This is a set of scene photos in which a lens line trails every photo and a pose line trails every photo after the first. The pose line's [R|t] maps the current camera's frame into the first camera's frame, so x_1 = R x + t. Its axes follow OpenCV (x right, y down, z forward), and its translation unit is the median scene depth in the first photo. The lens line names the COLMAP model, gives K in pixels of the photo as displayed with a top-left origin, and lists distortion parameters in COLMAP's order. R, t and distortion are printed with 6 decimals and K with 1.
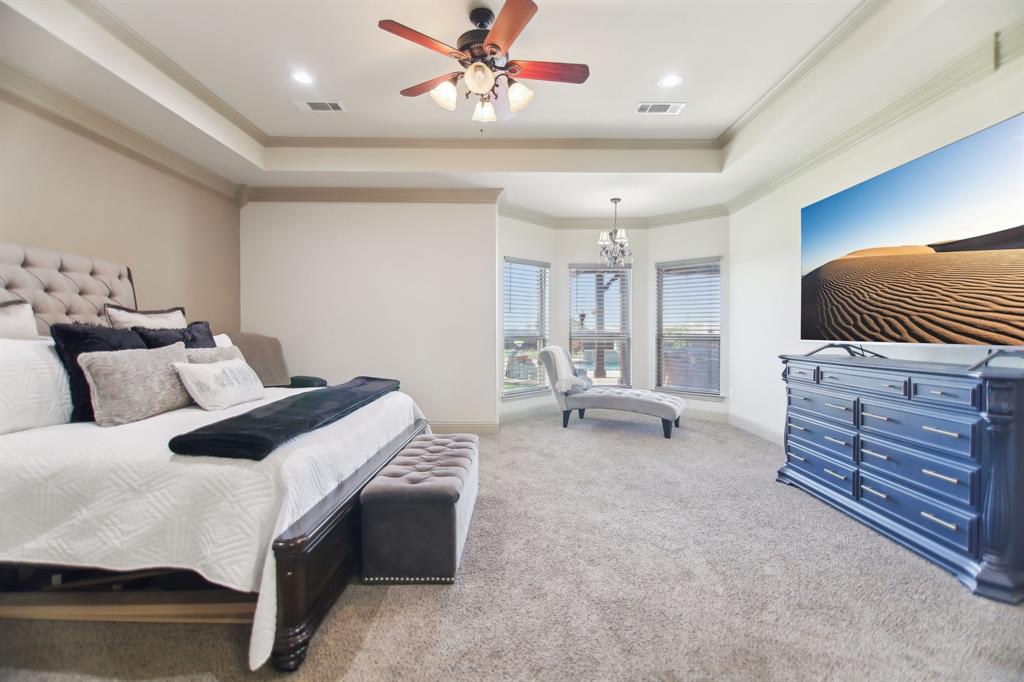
lens RADIAL K [[454.5, 0, 516.7], [0, 454.5, 335.2], [0, 0, 1]] dist [-0.009851, -0.000666]
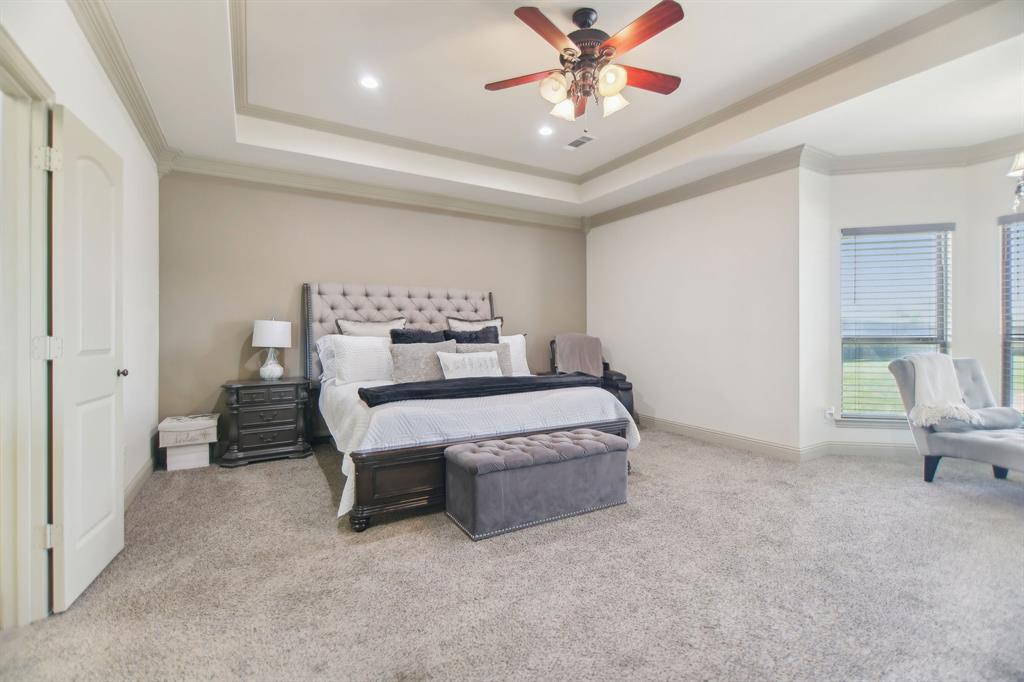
lens RADIAL K [[454.5, 0, 516.7], [0, 454.5, 335.2], [0, 0, 1]] dist [-0.009851, -0.000666]
pose [[0.498509, -0.001575, -0.866883, 0.568096], [-0.003905, 0.999984, -0.004062, 0.004888], [0.866876, 0.005410, 0.498495, 0.296354]]
